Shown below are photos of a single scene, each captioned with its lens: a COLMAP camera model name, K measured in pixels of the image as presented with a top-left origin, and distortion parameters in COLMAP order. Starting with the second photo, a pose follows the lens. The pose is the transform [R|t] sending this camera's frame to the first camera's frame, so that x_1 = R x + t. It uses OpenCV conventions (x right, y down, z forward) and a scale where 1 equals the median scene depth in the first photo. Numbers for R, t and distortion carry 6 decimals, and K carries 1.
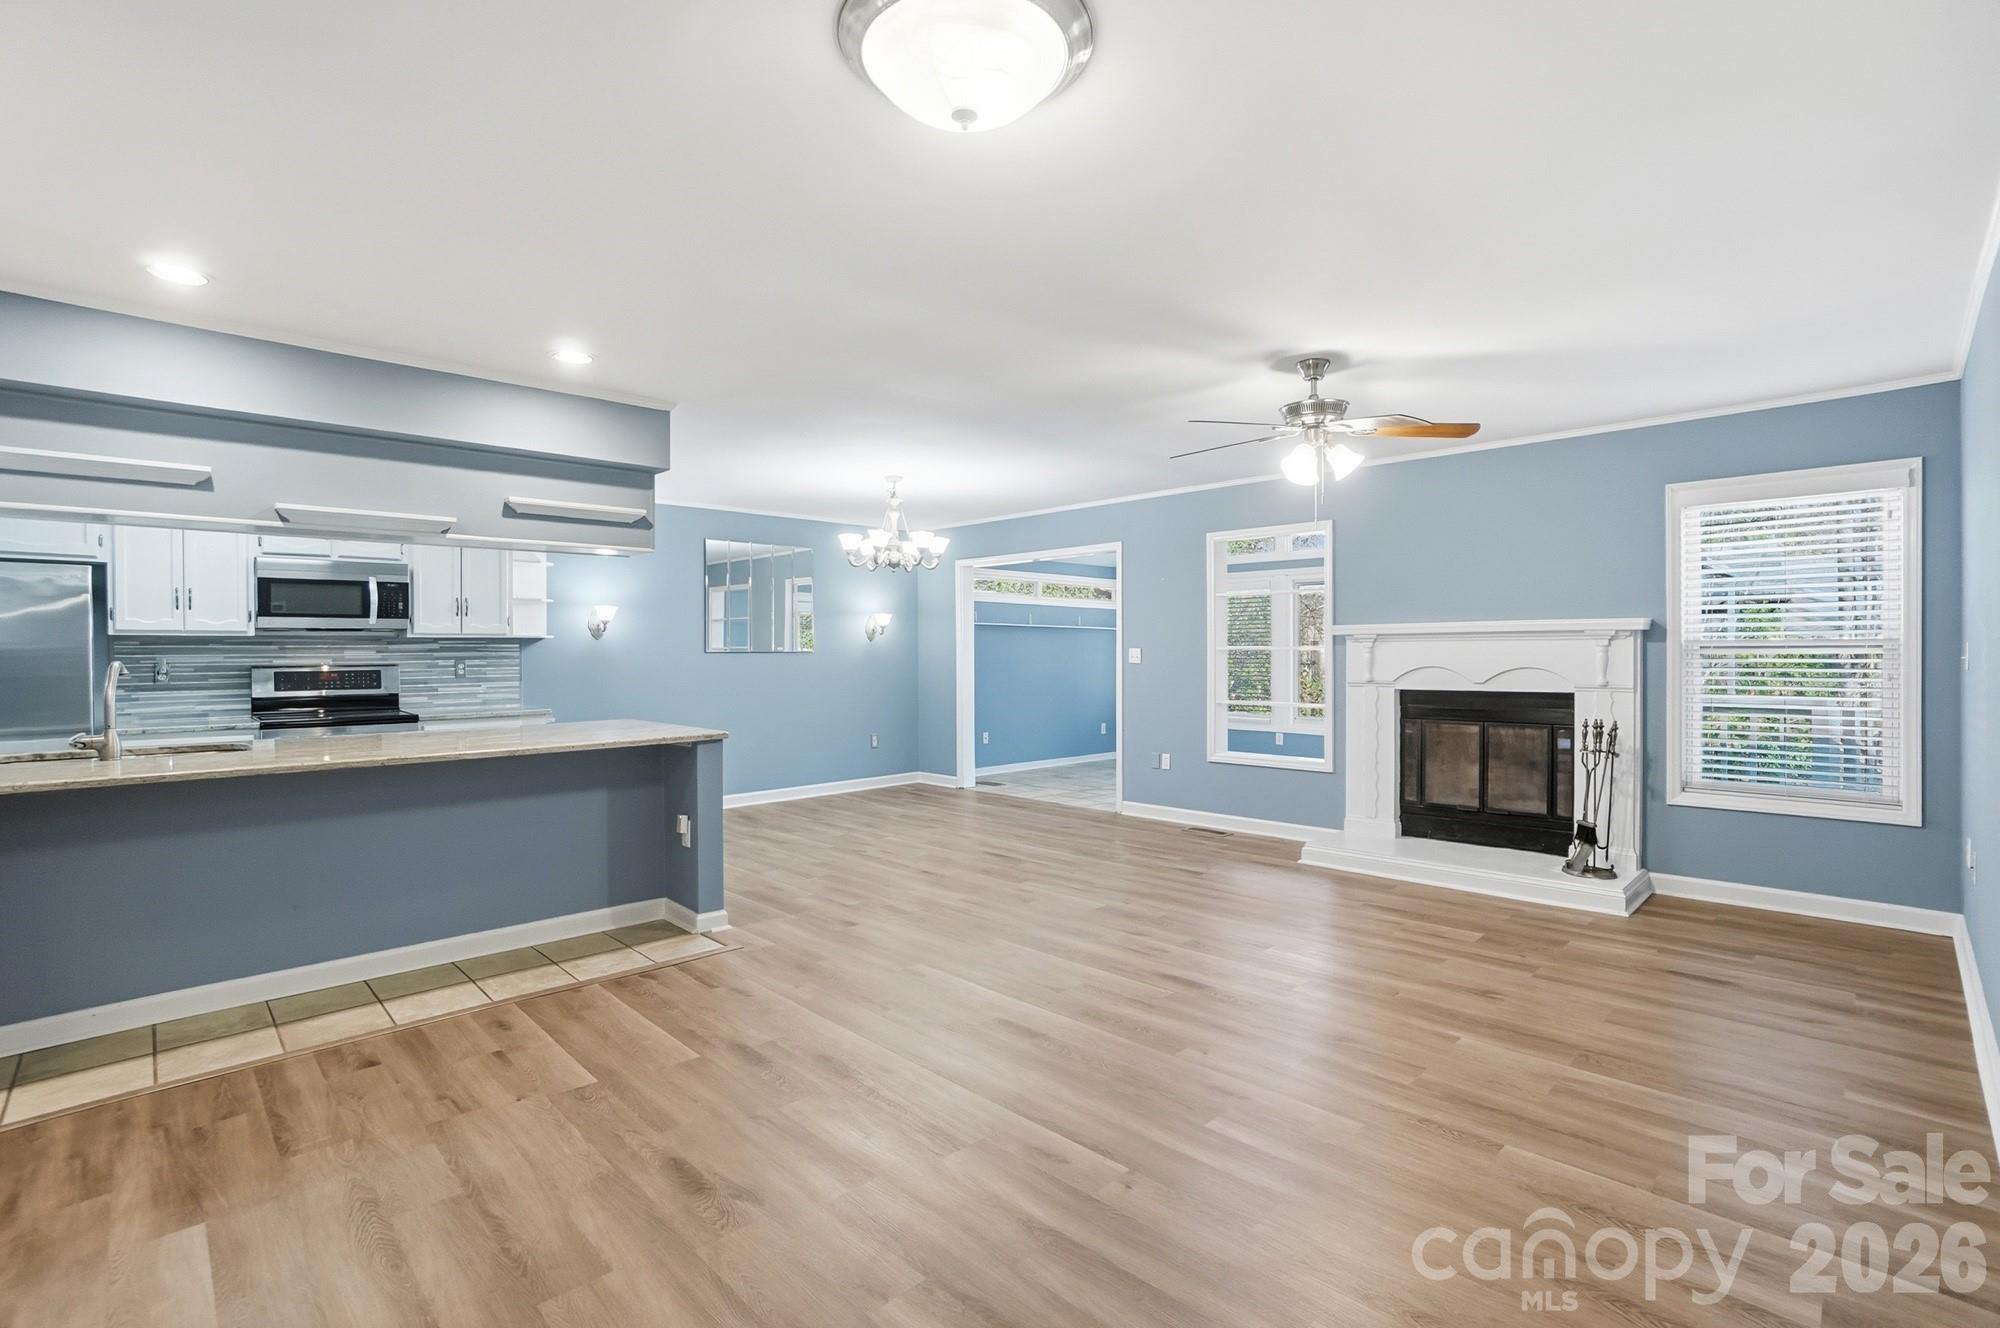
lens RADIAL K [[900.8, 0, 986.9], [0, 900.8, 671.4], [0, 0, 1]] dist [-0.044397, 0.013295]
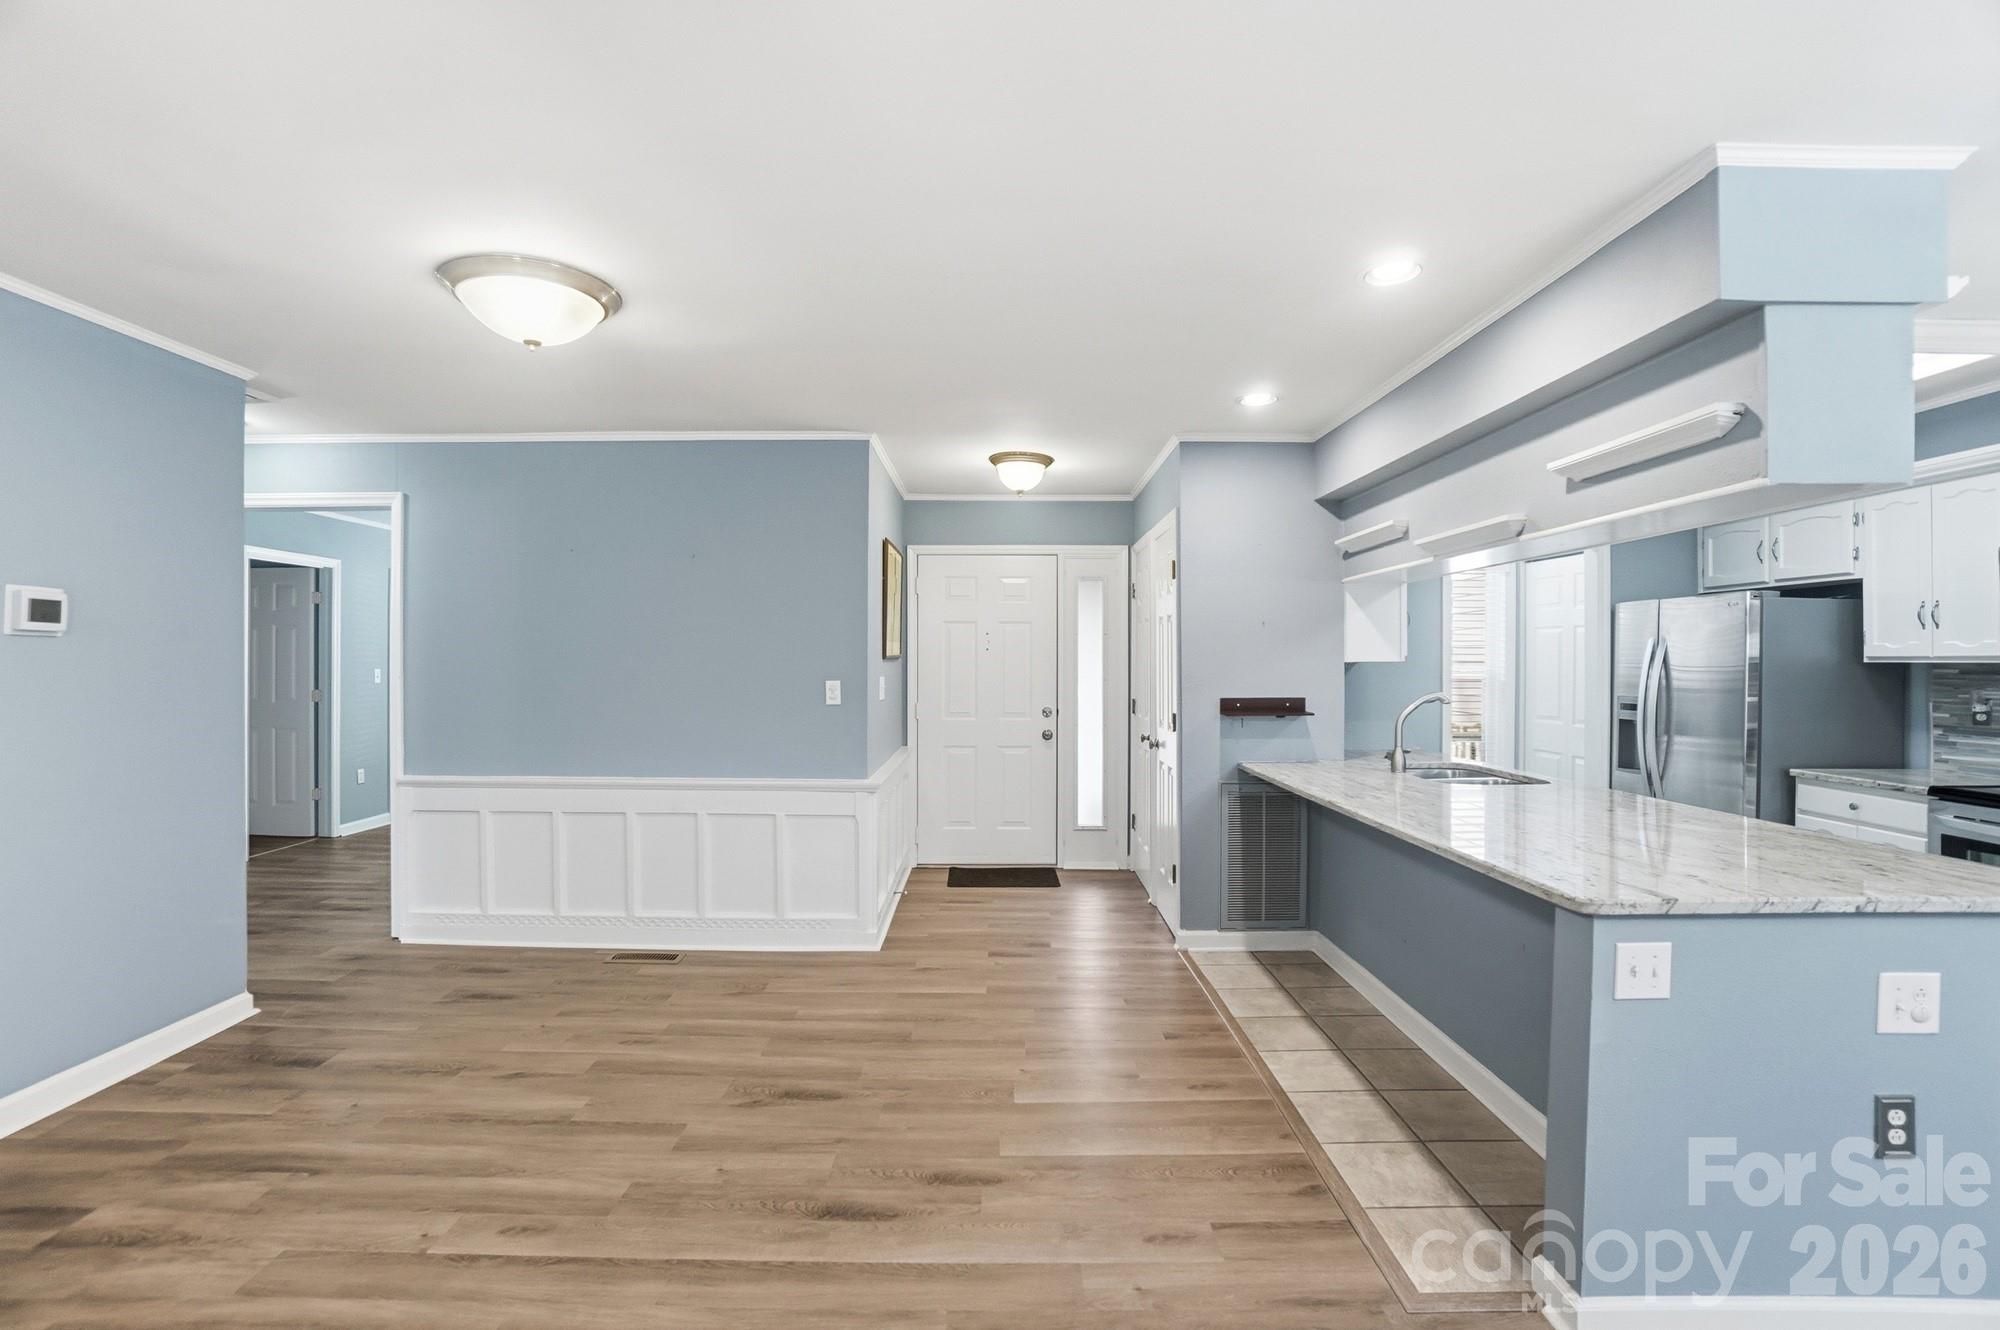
lens RADIAL K [[900.8, 0, 987.1], [0, 900.8, 665.6], [0, 0, 1]] dist [-0.044397, 0.013295]
pose [[-0.694971, 0.004002, -0.719027, 0.176881], [-0.015969, 0.999652, 0.020998, -0.039586], [0.718861, 0.026075, -0.694665, 0.882865]]
